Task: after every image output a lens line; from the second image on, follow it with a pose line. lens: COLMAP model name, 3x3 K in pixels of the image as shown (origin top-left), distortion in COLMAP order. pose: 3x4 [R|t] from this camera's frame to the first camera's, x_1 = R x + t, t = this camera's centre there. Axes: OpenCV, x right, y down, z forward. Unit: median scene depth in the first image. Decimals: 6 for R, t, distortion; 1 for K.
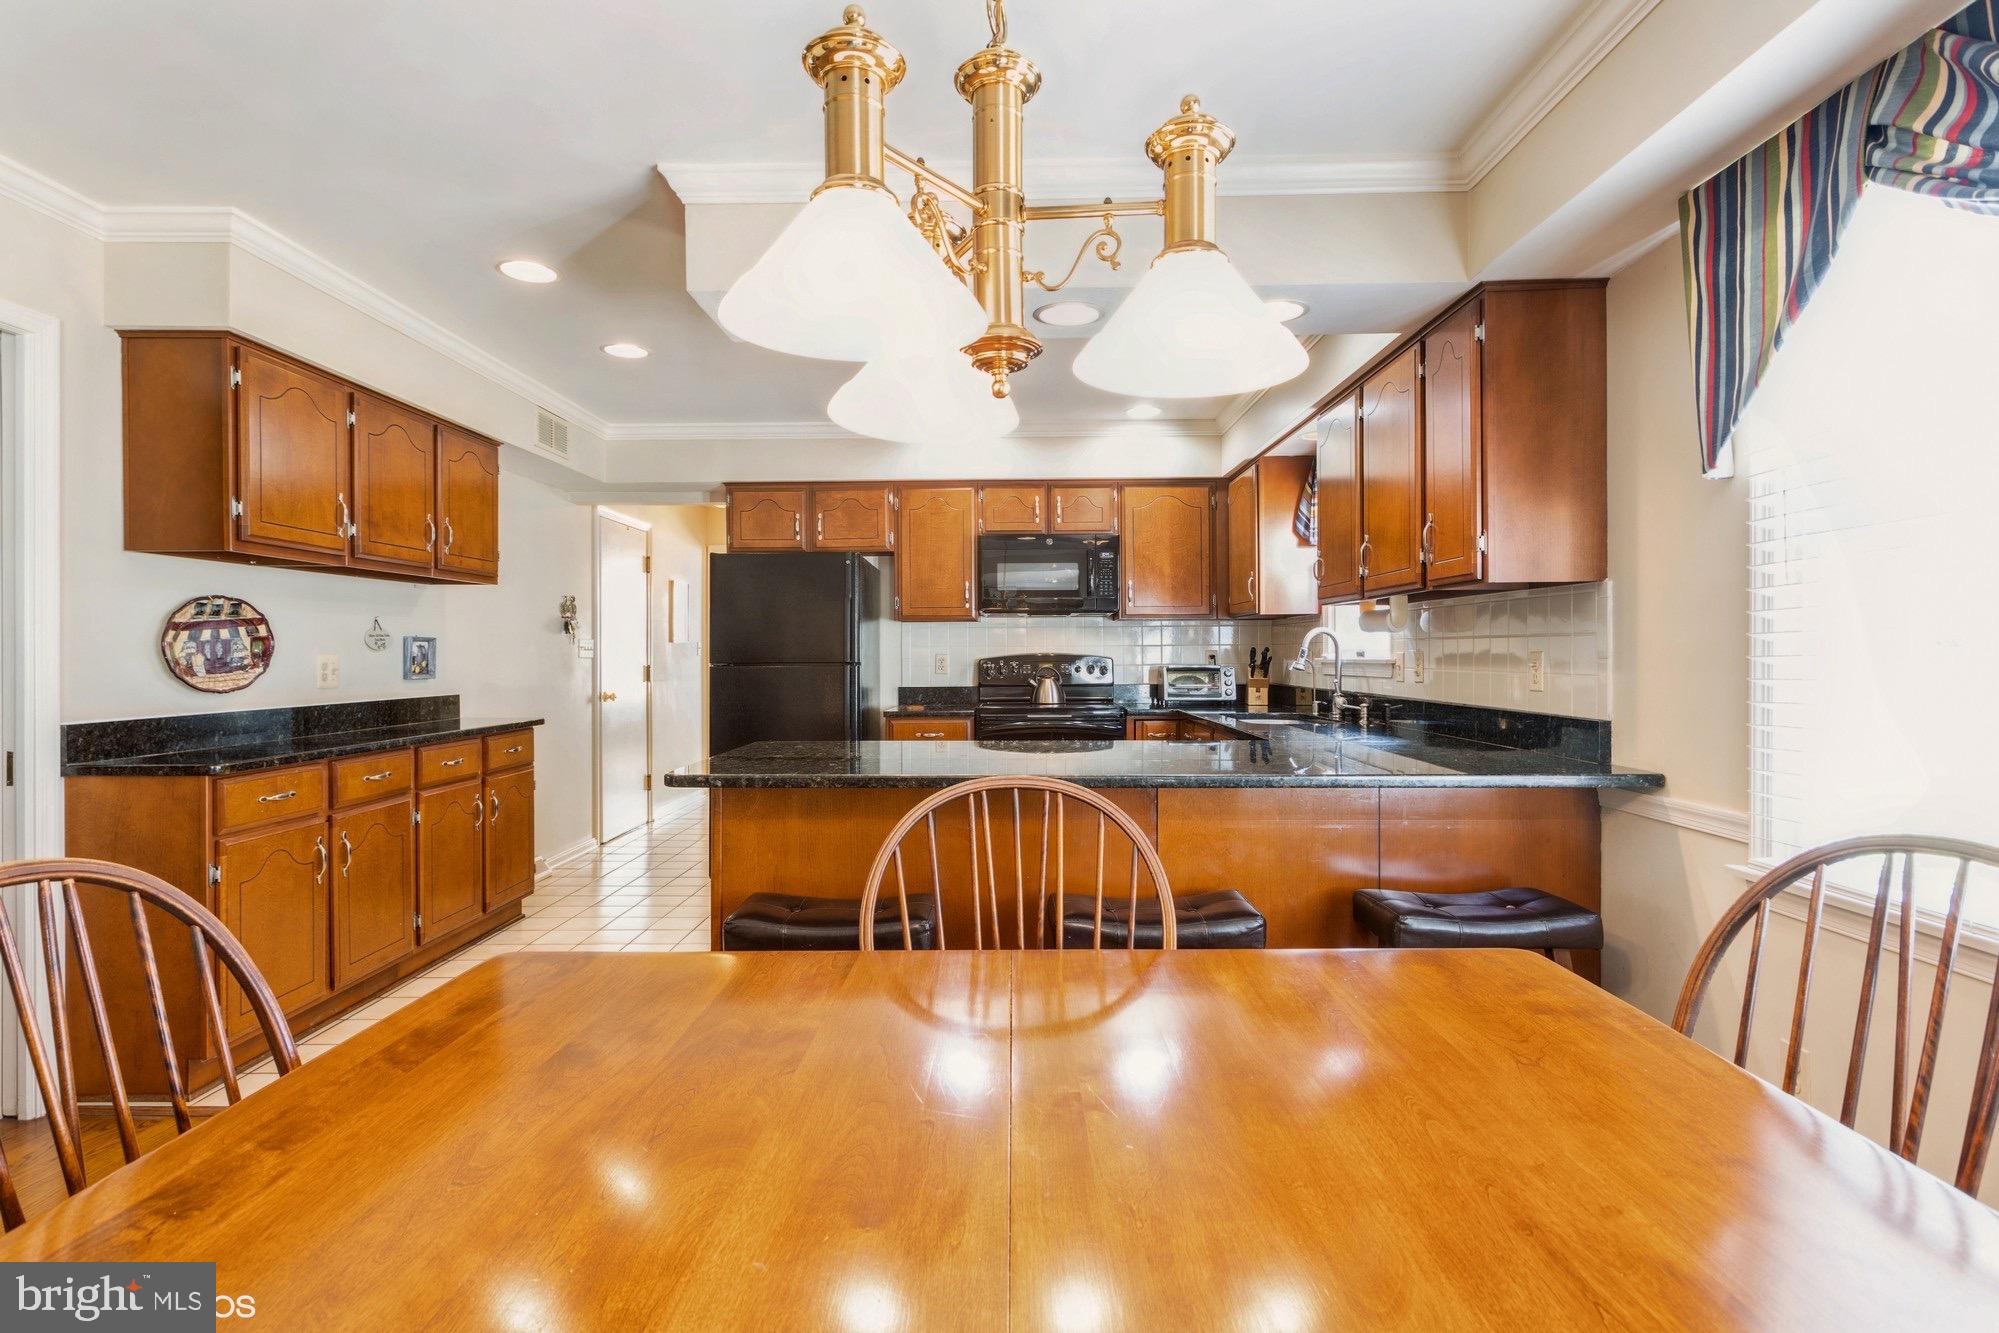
lens RADIAL K [[987.9, 0, 988.5], [0, 987.9, 647.8], [0, 0, 1]] dist [-0.000114, -0.000371]
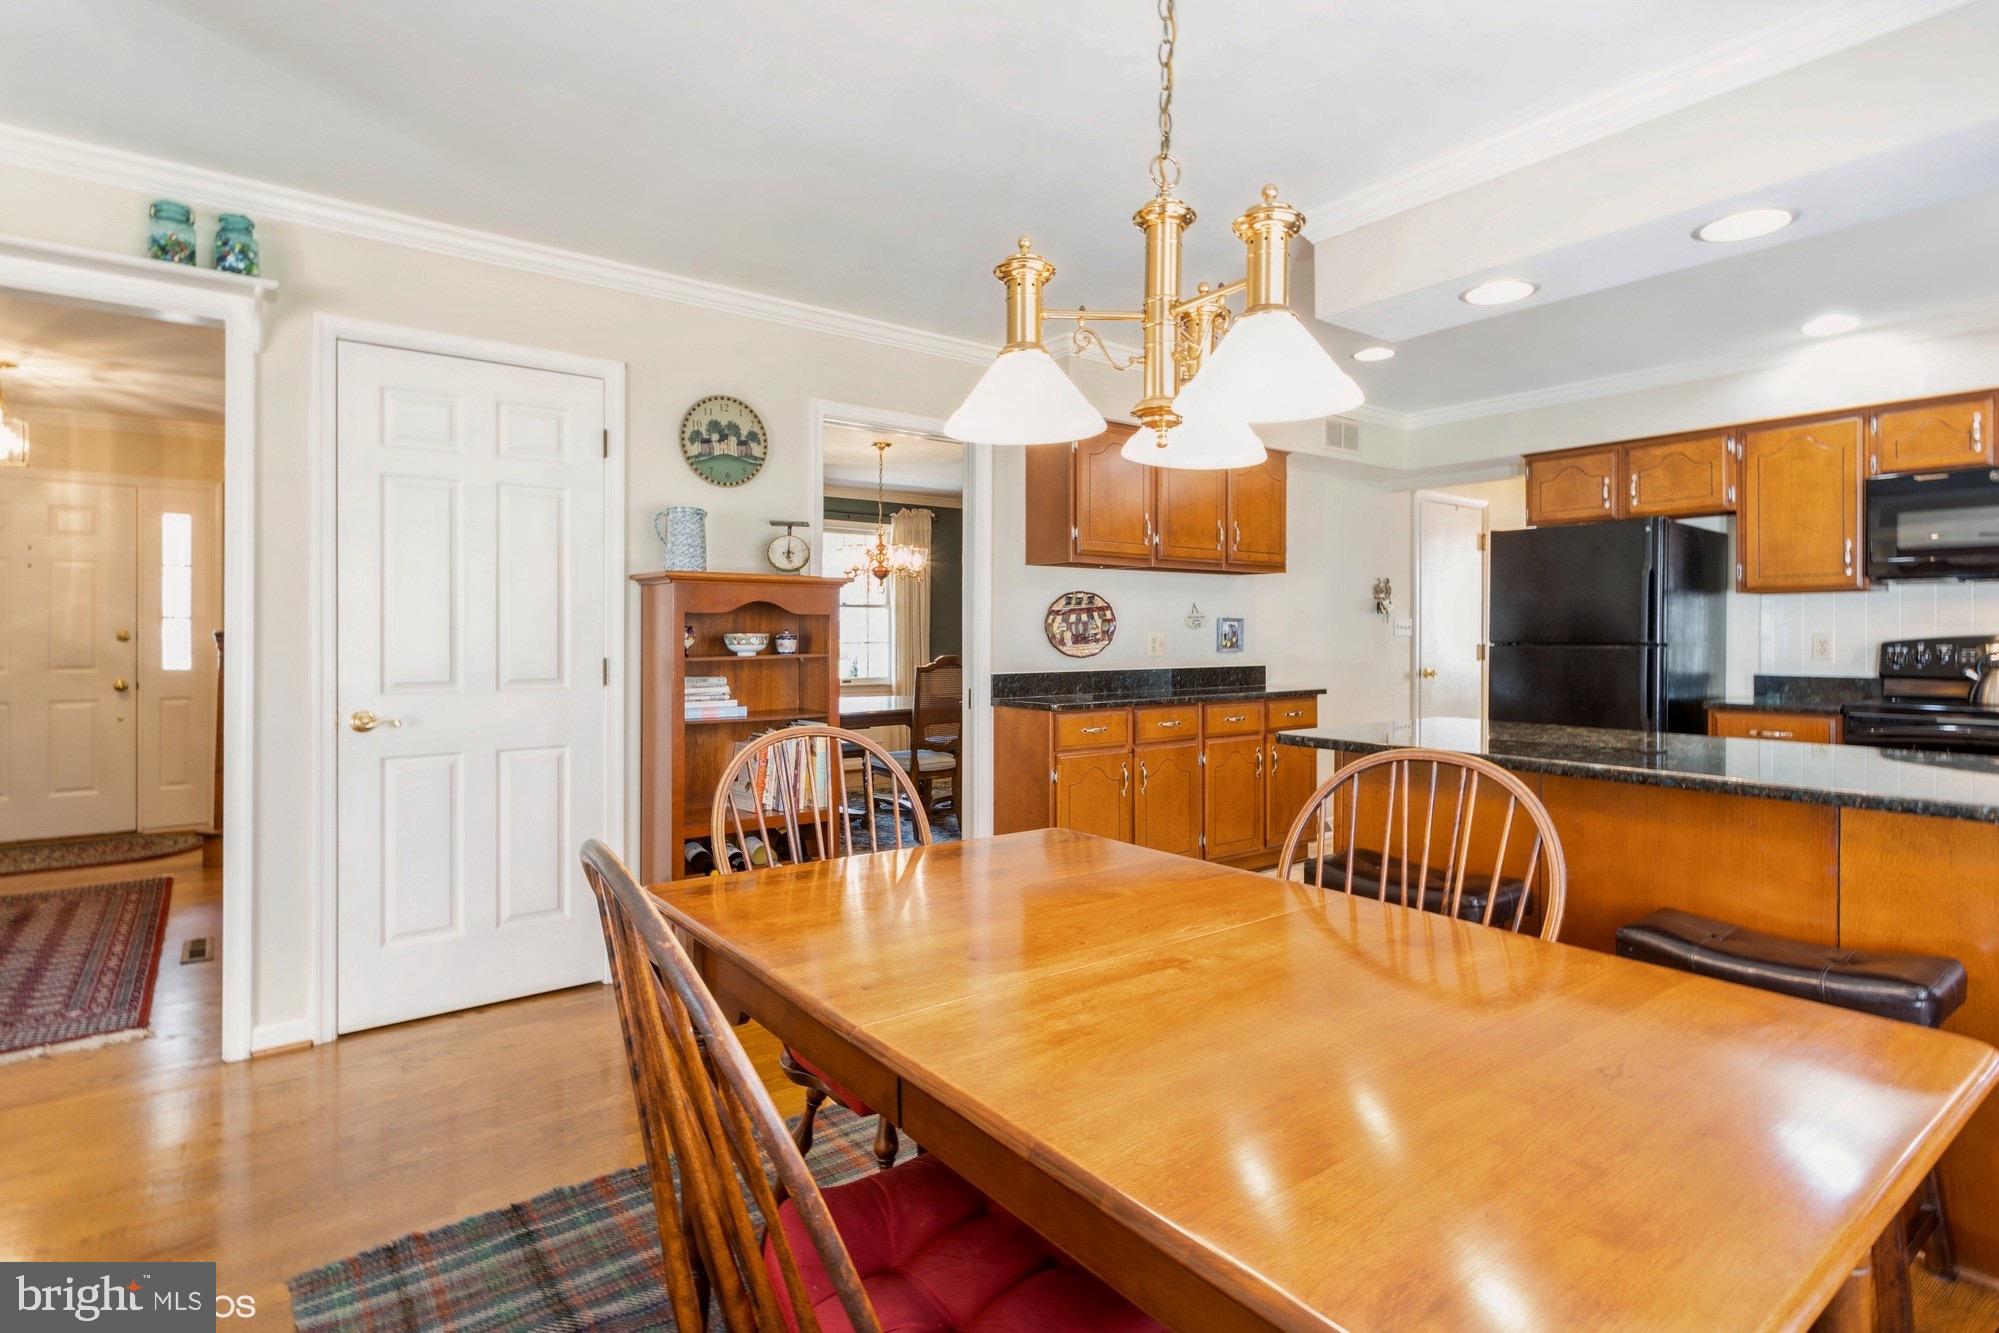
lens RADIAL K [[987.9, 0, 981.3], [0, 987.9, 629.0], [0, 0, 1]] dist [-0.000114, -0.000371]
pose [[0.612623, 0.002307, -0.790372, 0.194754], [0.000808, 0.999993, 0.003545, -0.001440], [0.790375, -0.002811, 0.612617, -0.009930]]
